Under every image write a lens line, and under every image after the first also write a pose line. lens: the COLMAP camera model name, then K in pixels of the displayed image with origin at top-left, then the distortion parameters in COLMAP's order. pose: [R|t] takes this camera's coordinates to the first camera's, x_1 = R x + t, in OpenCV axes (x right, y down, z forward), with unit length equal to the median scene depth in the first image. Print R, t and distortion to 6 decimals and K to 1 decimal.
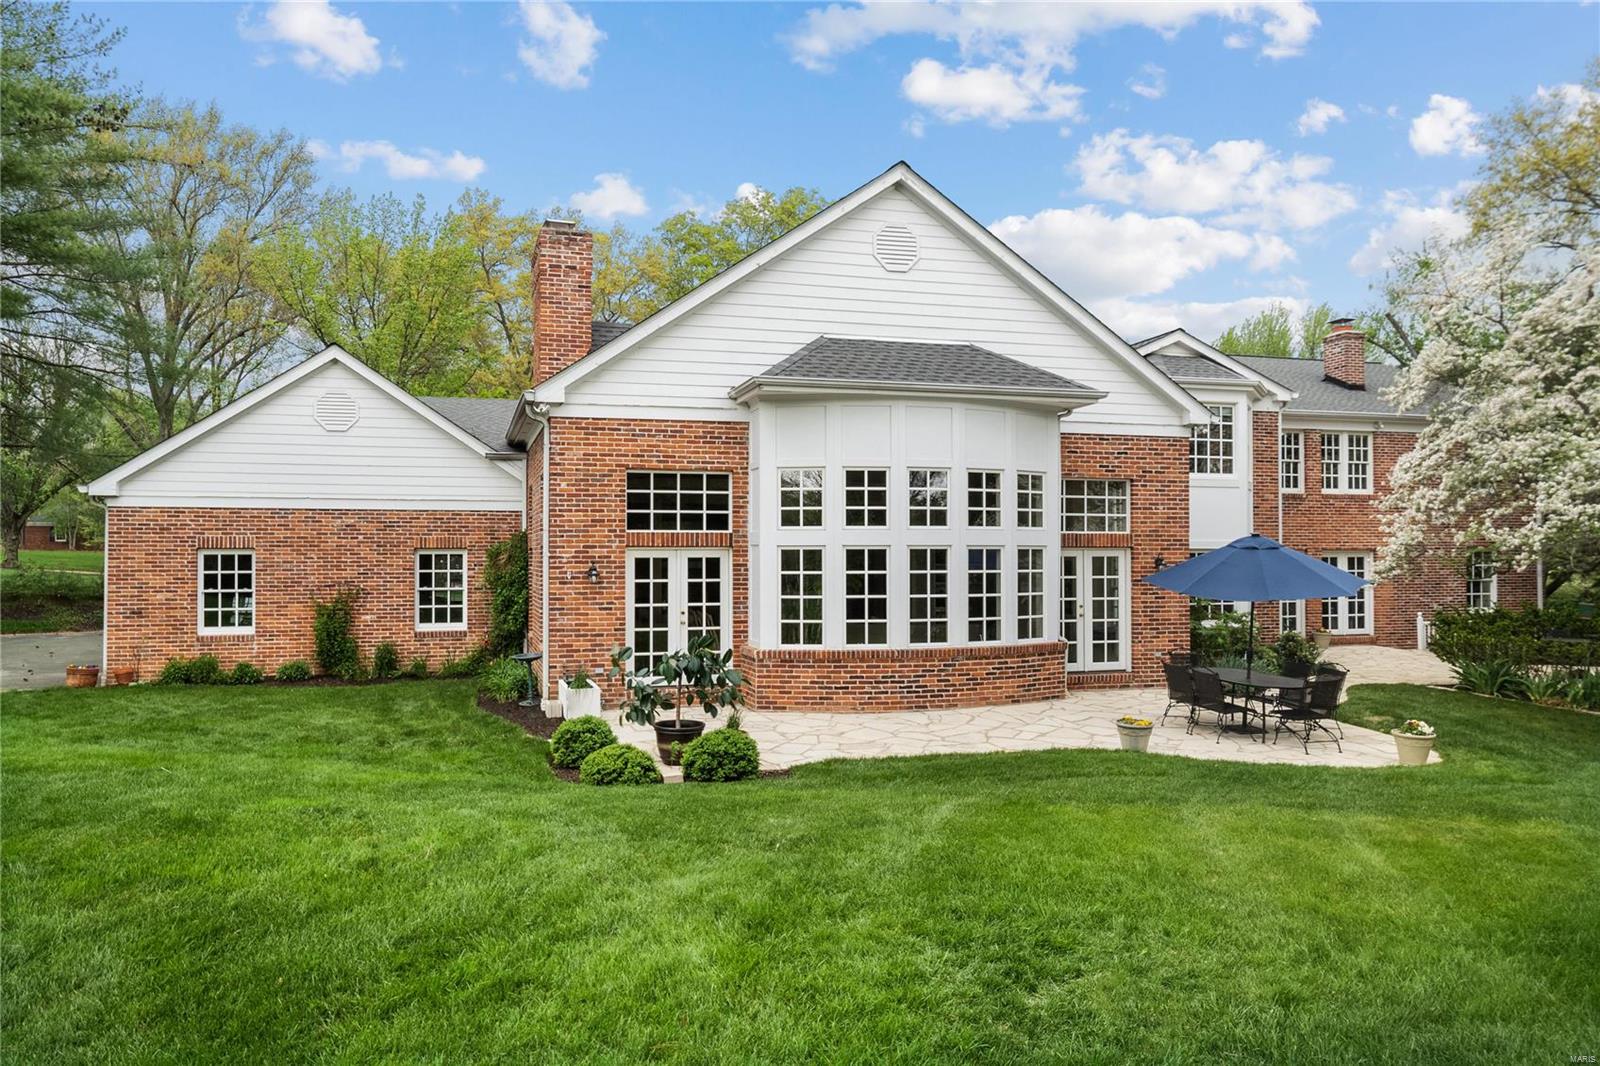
lens RADIAL K [[1092.8, 0, 790.1], [0, 1092.8, 542.3], [0, 0, 1]] dist [-0.017913, -0.004491]
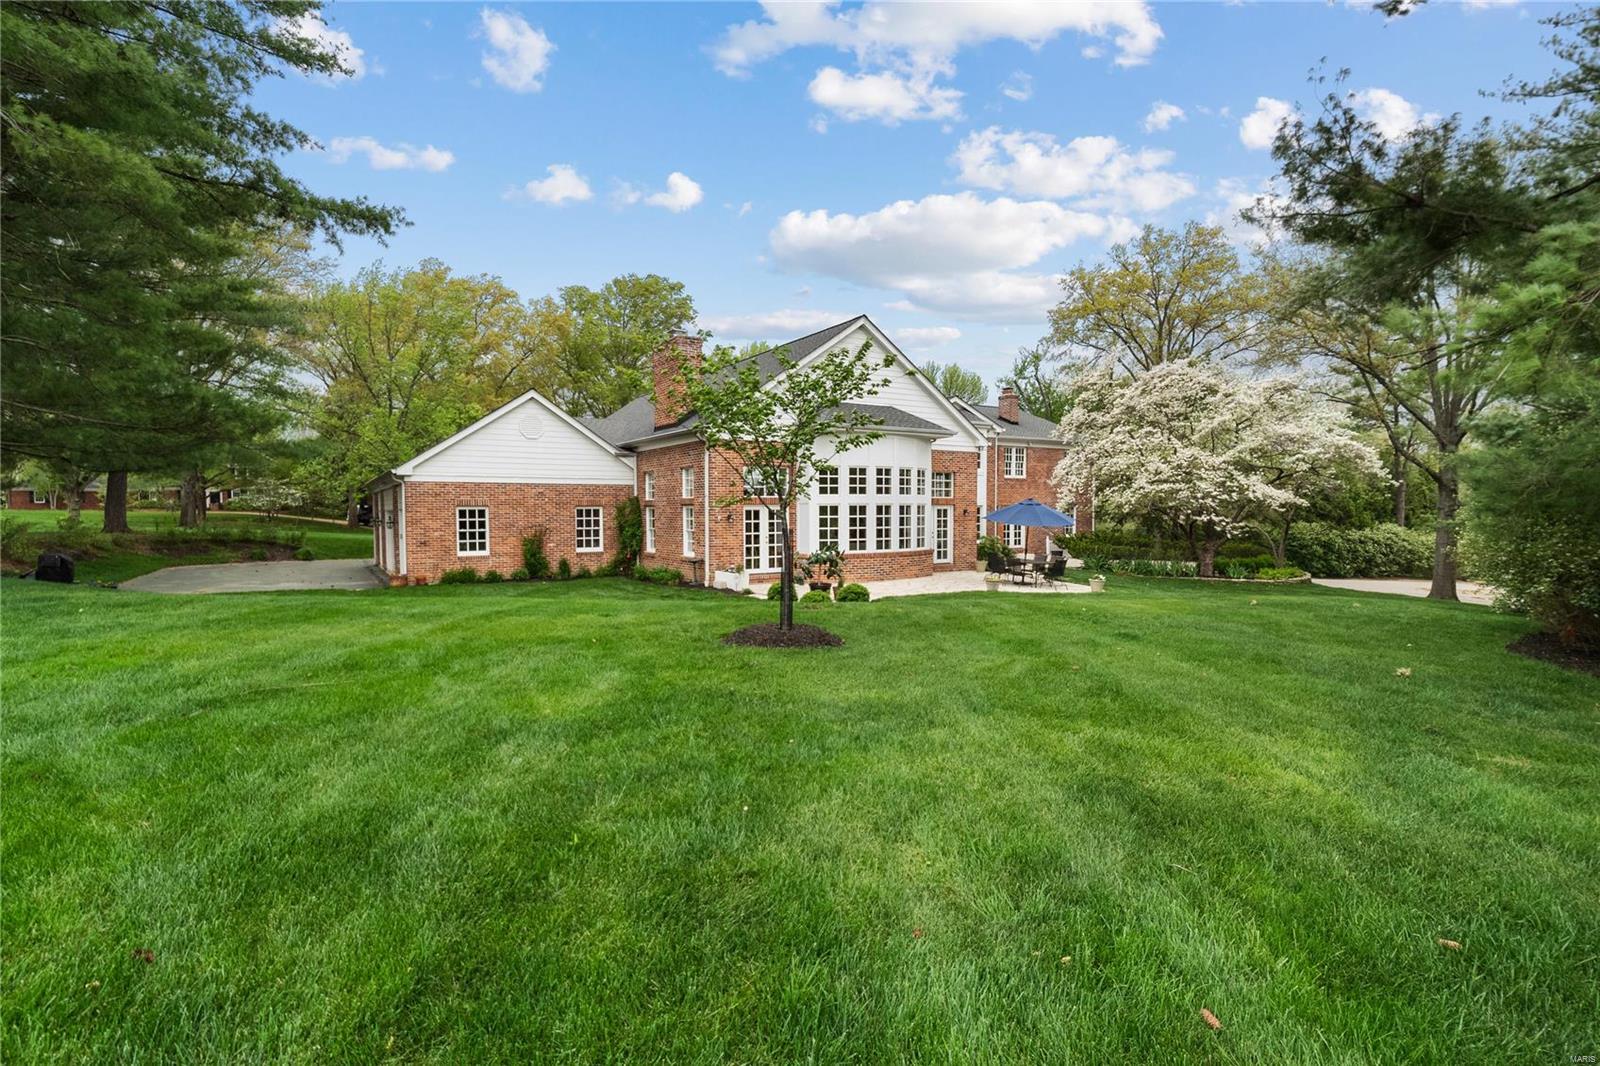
lens RADIAL K [[726.9, 0, 788.8], [0, 726.9, 539.9], [0, 0, 1]] dist [-0.038136, -0.000257]
pose [[0.963215, -0.014467, 0.268342, -0.355792], [0.000242, 0.998596, 0.052969, -0.001258], [-0.268732, -0.050956, 0.961866, -0.256130]]
